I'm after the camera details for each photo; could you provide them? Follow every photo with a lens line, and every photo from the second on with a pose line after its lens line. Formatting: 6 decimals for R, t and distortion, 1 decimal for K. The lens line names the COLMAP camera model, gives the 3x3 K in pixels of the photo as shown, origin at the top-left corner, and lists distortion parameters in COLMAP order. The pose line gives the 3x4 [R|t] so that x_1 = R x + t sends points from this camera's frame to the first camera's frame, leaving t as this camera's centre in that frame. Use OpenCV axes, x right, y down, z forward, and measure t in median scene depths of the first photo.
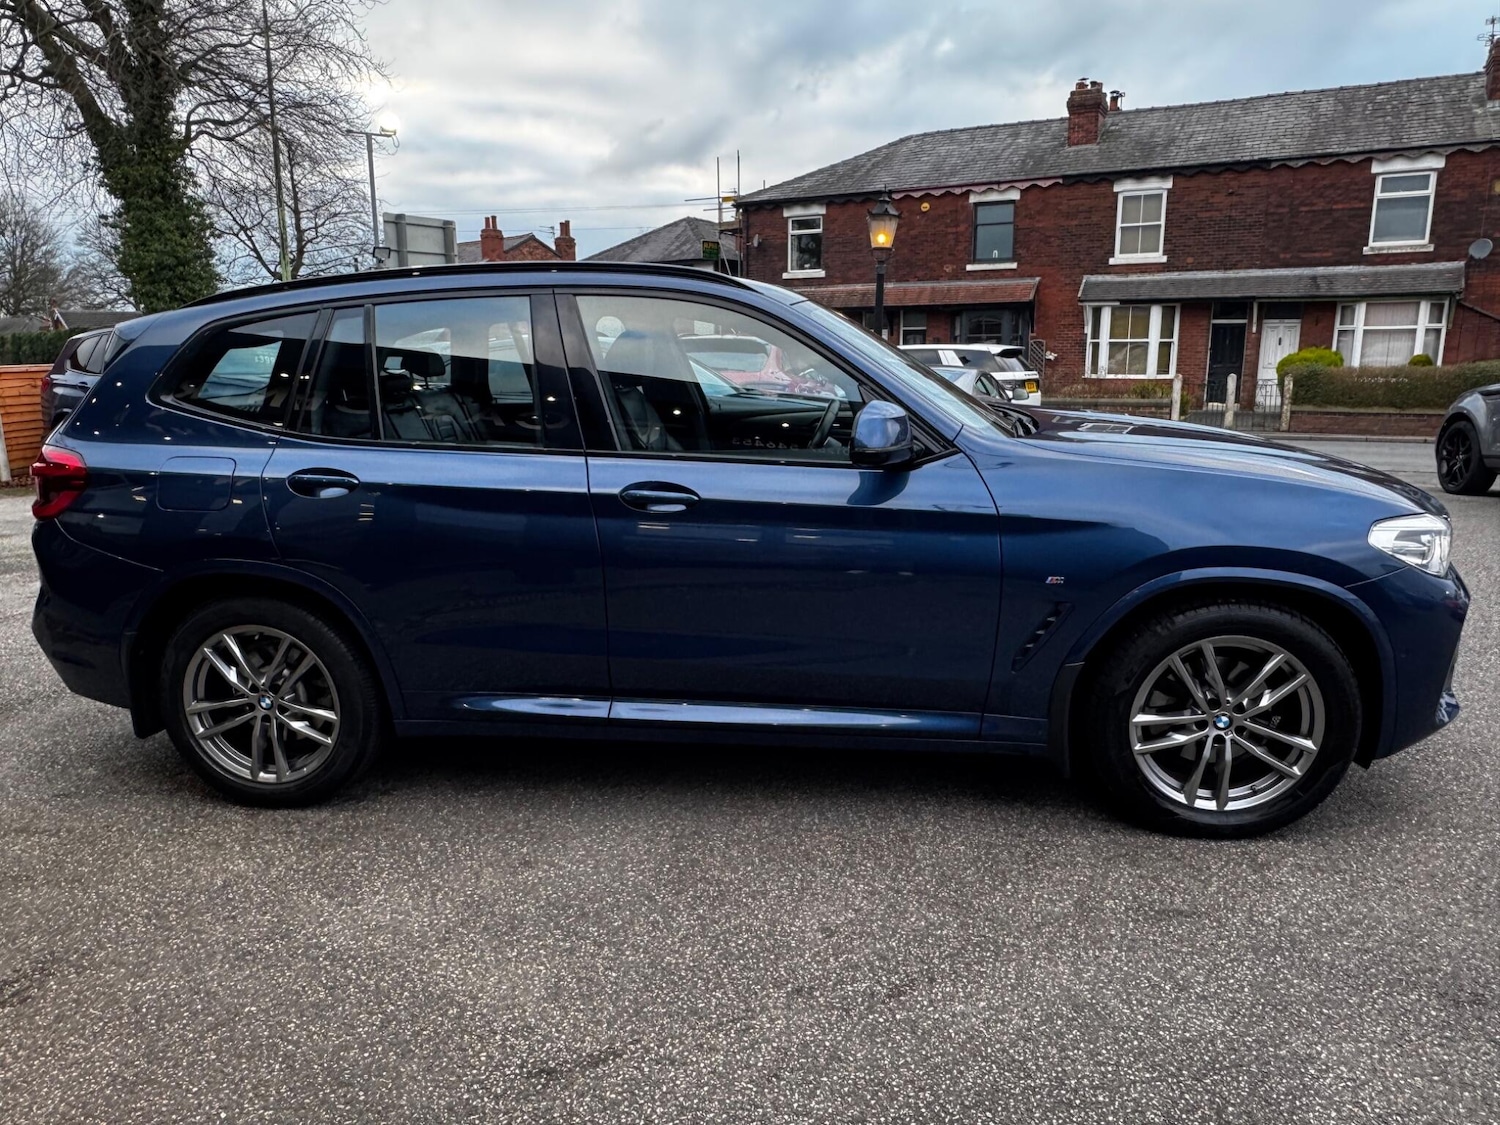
lens RADIAL K [[1104.5, 0, 750.0], [0, 1104.5, 562.5], [0, 0, 1]] dist [0.000603, -0.004541]
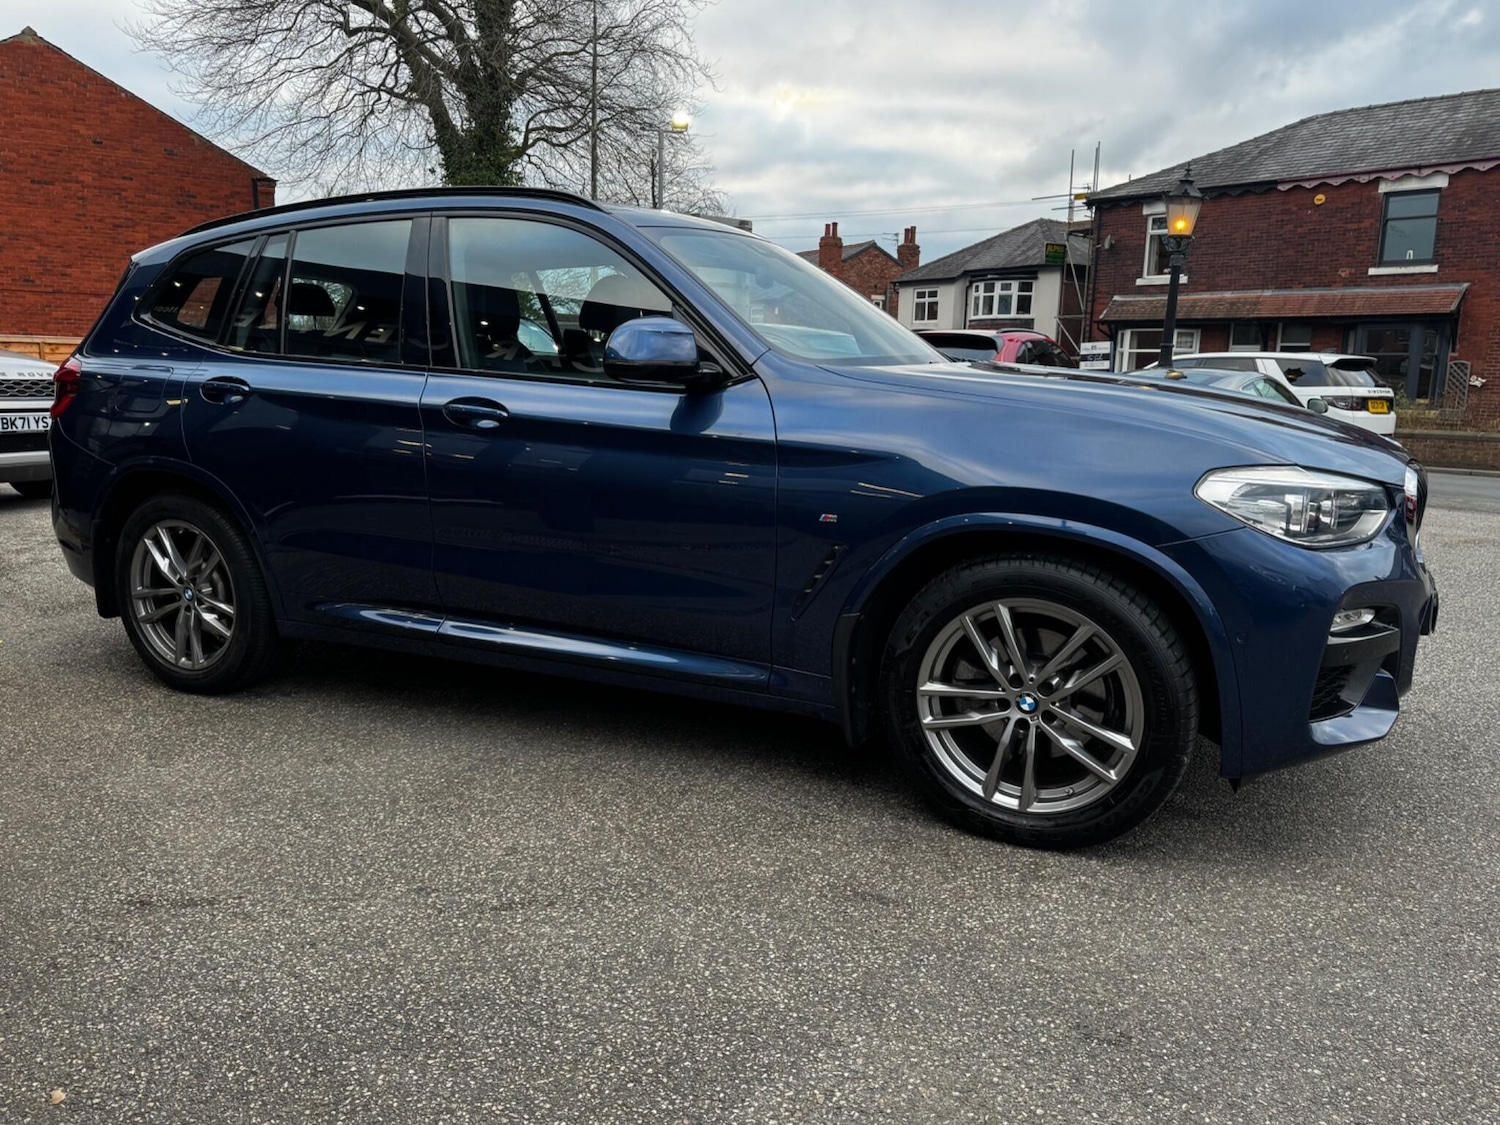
lens RADIAL K [[1210.8, 0, 750.0], [0, 1210.8, 562.5], [0, 0, 1]] dist [0.057696, -0.079447]
pose [[0.937380, 0.080726, -0.338825, 0.115075], [-0.094990, 0.995146, -0.025699, 0.017458], [0.335106, 0.056274, 0.940498, 0.011282]]
